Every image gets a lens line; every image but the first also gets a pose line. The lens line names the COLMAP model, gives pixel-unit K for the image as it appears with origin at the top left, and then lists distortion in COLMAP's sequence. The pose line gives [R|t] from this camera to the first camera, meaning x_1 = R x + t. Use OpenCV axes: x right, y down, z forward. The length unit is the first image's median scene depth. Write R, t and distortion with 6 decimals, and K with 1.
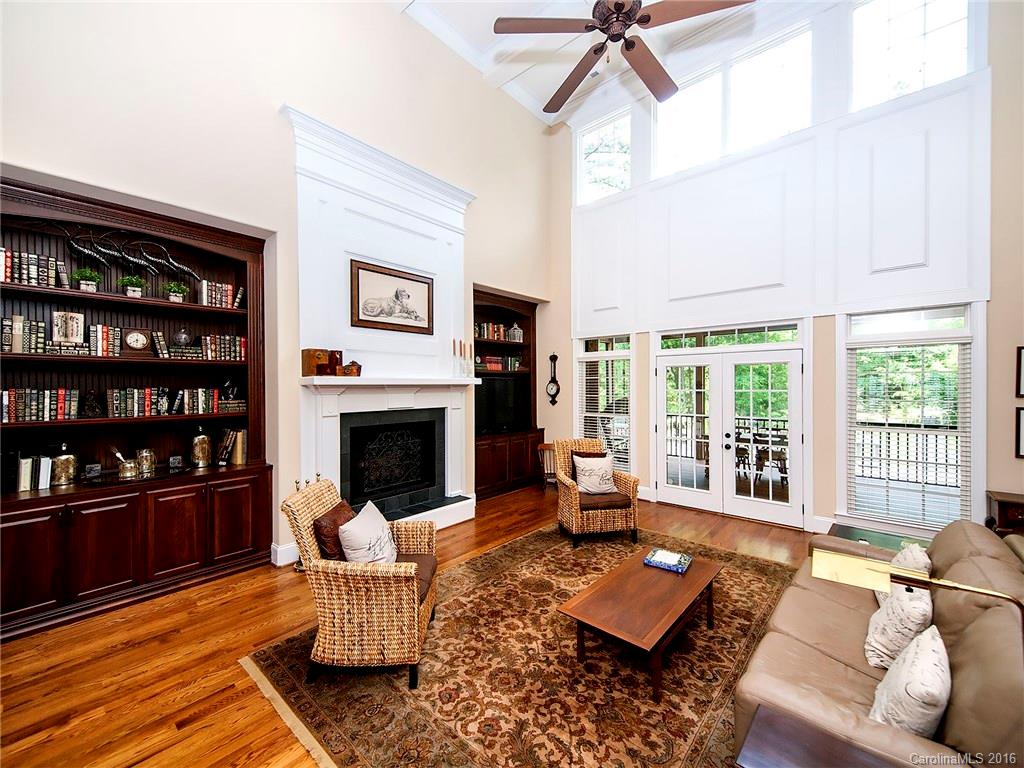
lens RADIAL K [[422.1, 0, 506.8], [0, 422.1, 385.3], [0, 0, 1]] dist [0.007893, -0.003430]
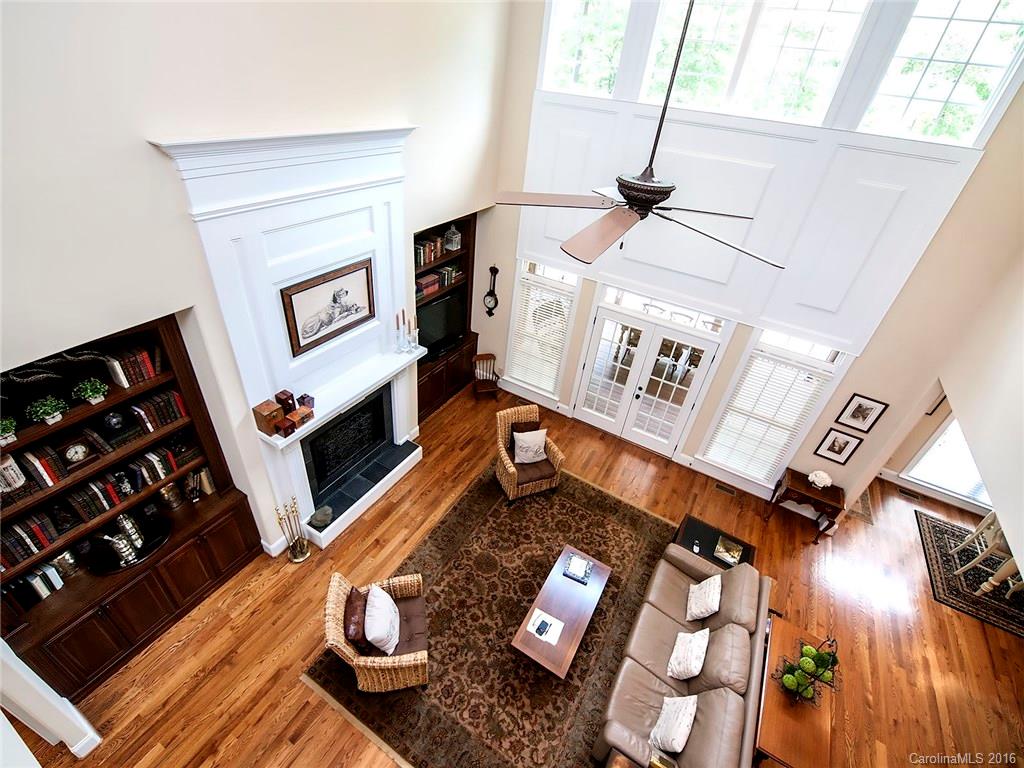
lens RADIAL K [[452.5, 0, 511.5], [0, 452.5, 378.8], [0, 0, 1]] dist [-0.016626, -0.002676]
pose [[0.974333, -0.028010, 0.223364, -0.170424], [-0.103991, 0.824011, 0.556949, -0.911993], [-0.199654, -0.565882, 0.799948, 0.138006]]
